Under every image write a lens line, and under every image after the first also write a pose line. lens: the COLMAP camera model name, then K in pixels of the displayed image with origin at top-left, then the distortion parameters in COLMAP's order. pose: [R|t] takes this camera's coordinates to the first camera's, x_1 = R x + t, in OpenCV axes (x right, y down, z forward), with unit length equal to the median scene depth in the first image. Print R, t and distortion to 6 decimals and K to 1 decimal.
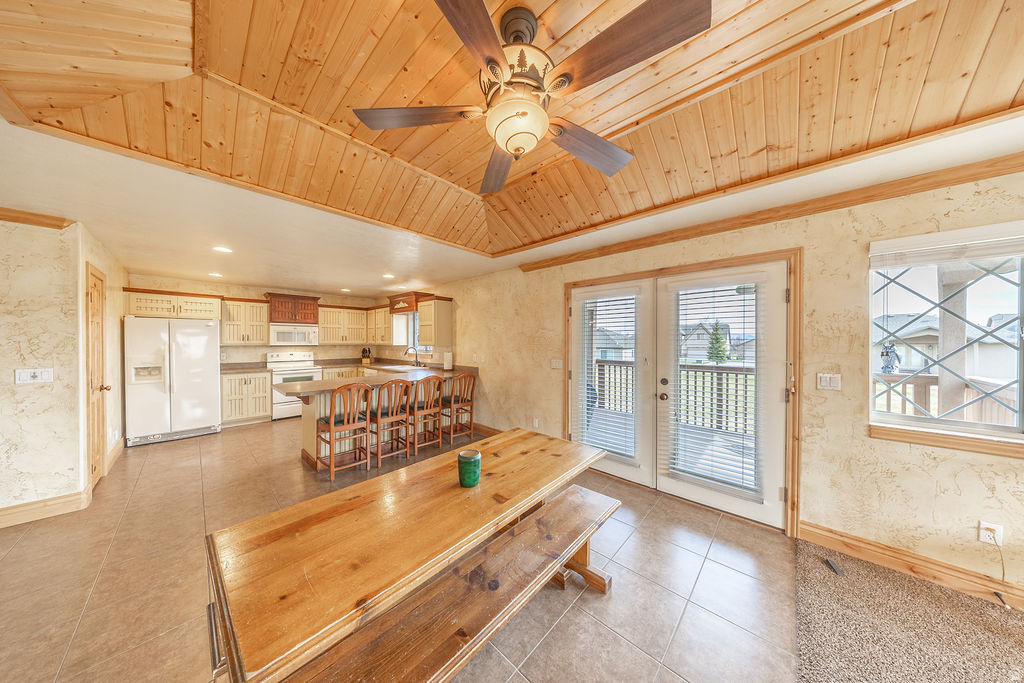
lens RADIAL K [[297.3, 0, 512.8], [0, 297.3, 343.0], [0, 0, 1]] dist [-0.005304, 0.001183]
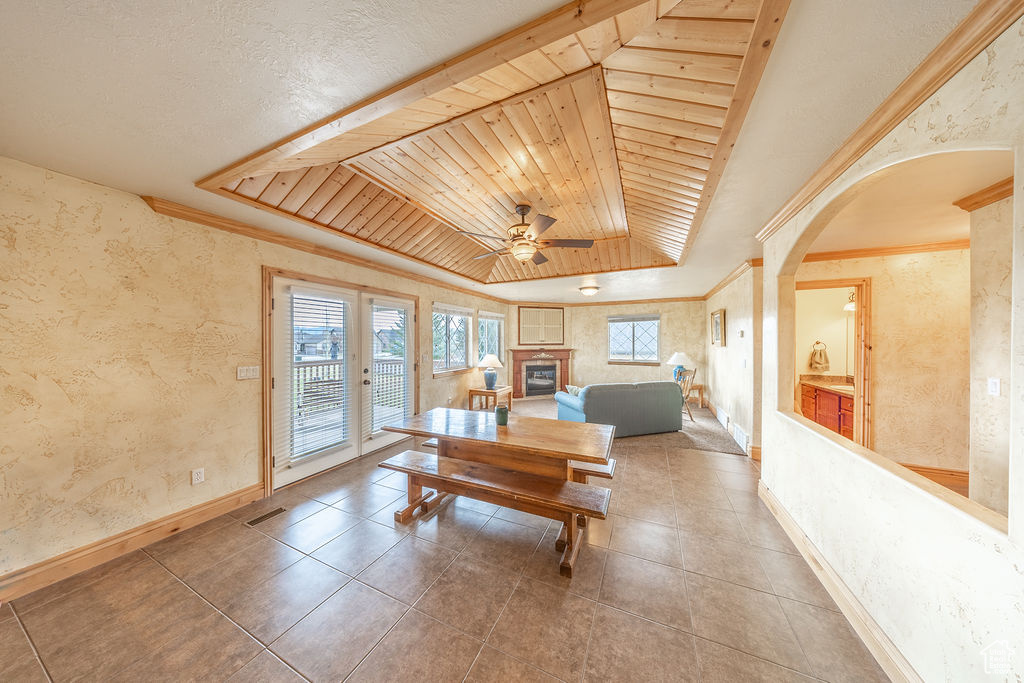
lens RADIAL K [[297.3, 0, 510.4], [0, 297.3, 342.0], [0, 0, 1]] dist [-0.005304, 0.001183]
pose [[-0.306788, -0.005232, 0.951764, -0.867104], [0.004825, 0.999963, 0.007052, -0.006221], [-0.951766, 0.006756, -0.306751, 0.721467]]
